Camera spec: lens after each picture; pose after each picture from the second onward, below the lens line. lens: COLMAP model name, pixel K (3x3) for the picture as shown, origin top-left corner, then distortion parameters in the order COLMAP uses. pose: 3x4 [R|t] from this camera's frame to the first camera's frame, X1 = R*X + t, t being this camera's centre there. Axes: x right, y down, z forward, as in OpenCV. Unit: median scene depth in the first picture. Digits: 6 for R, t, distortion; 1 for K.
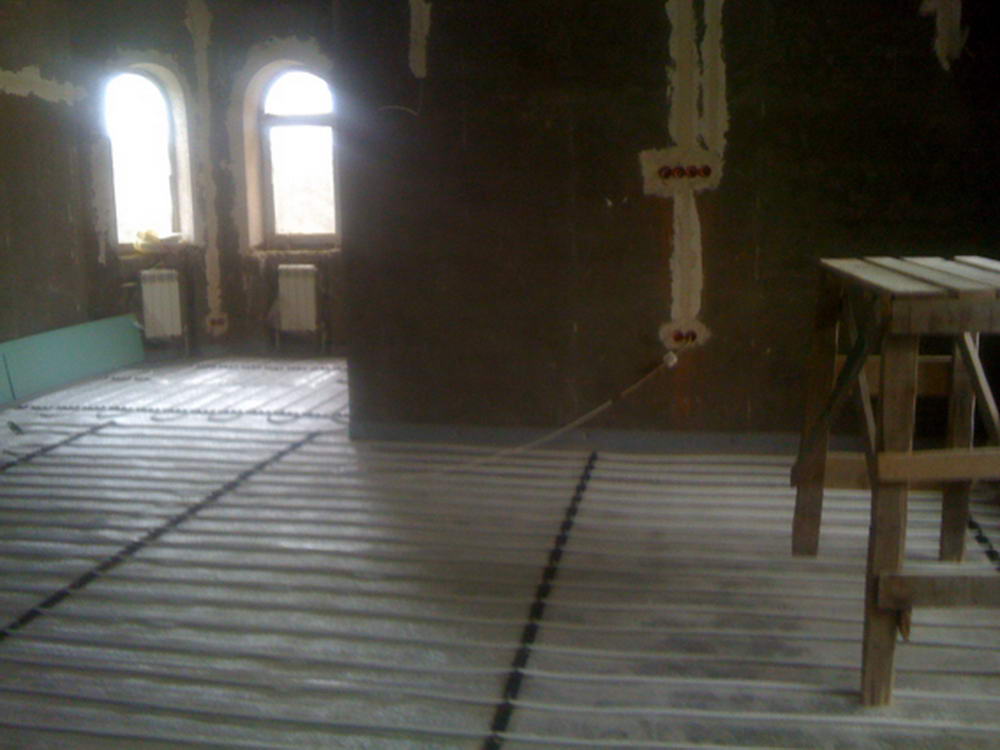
lens RADIAL K [[1094.1, 0, 500.0], [0, 1094.1, 375.0], [0, 0, 1]] dist [0.049572, -0.360287]
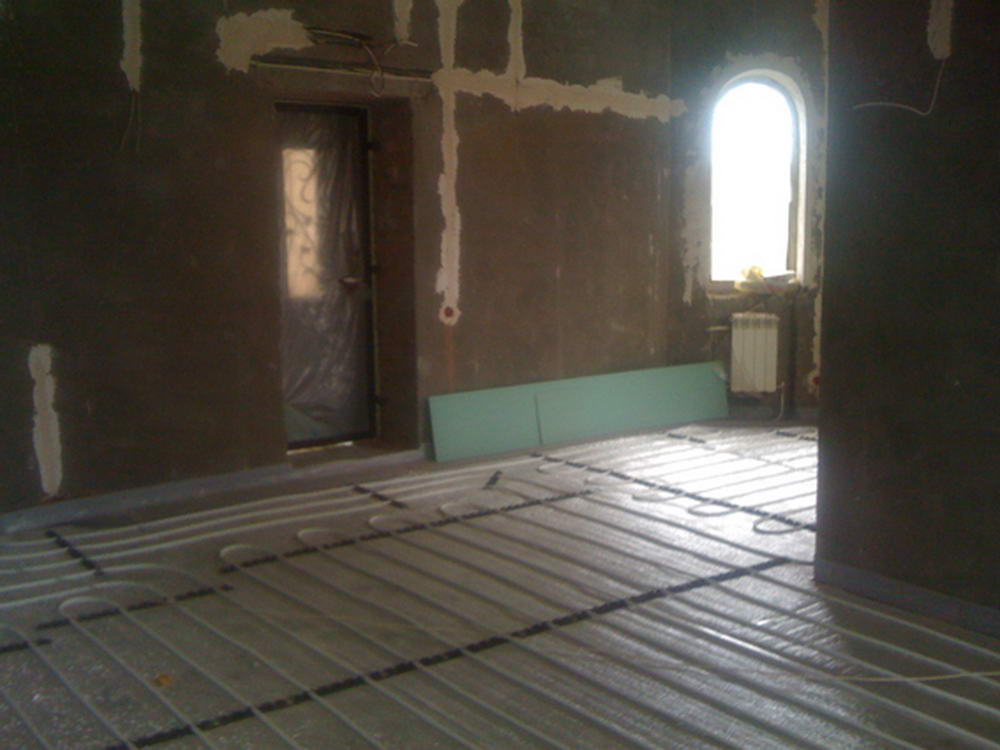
lens RADIAL K [[1094.1, 0, 500.0], [0, 1094.1, 375.0], [0, 0, 1]] dist [0.049572, -0.360287]
pose [[0.729609, 0.105701, -0.675646, 0.125429], [-0.120229, 0.992420, 0.025427, -0.047637], [0.673213, 0.062681, 0.736787, 0.250974]]
